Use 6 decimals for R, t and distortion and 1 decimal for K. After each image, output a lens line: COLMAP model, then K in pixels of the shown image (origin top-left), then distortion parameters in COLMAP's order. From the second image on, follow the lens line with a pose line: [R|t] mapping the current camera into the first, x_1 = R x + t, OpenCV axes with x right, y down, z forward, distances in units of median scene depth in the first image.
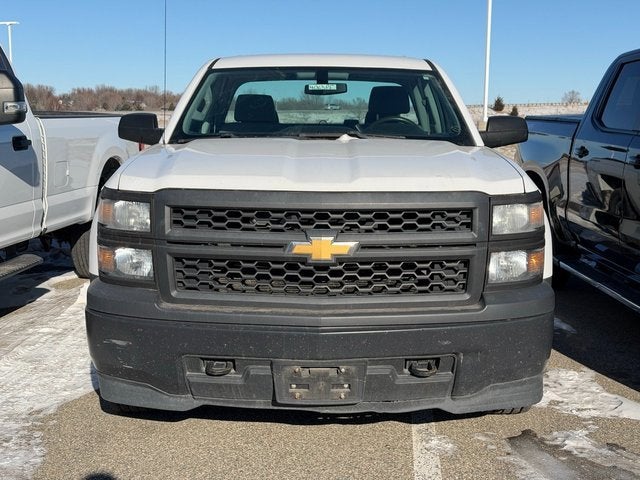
lens RADIAL K [[708.0, 0, 308.1], [0, 708.0, 229.5], [0, 0, 1]] dist [0.028936, 0.021913]
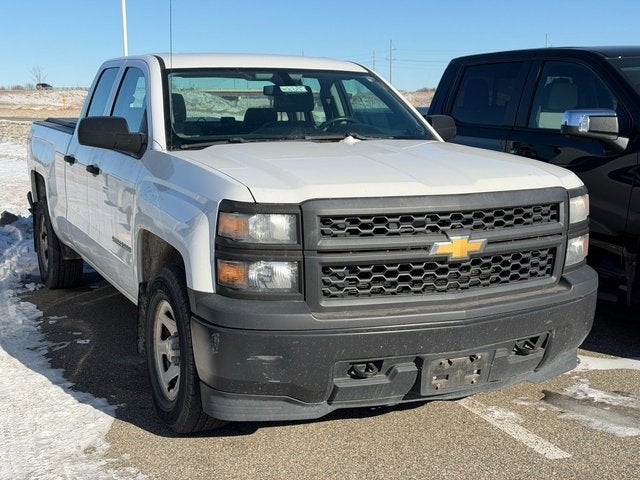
lens RADIAL K [[708.0, 0, 308.1], [0, 708.0, 229.5], [0, 0, 1]] dist [0.028936, 0.021913]
pose [[0.938406, -0.067732, 0.338830, -0.528610], [0.063281, 0.997703, 0.024178, -0.038314], [-0.339690, -0.001247, 0.940537, 0.059546]]
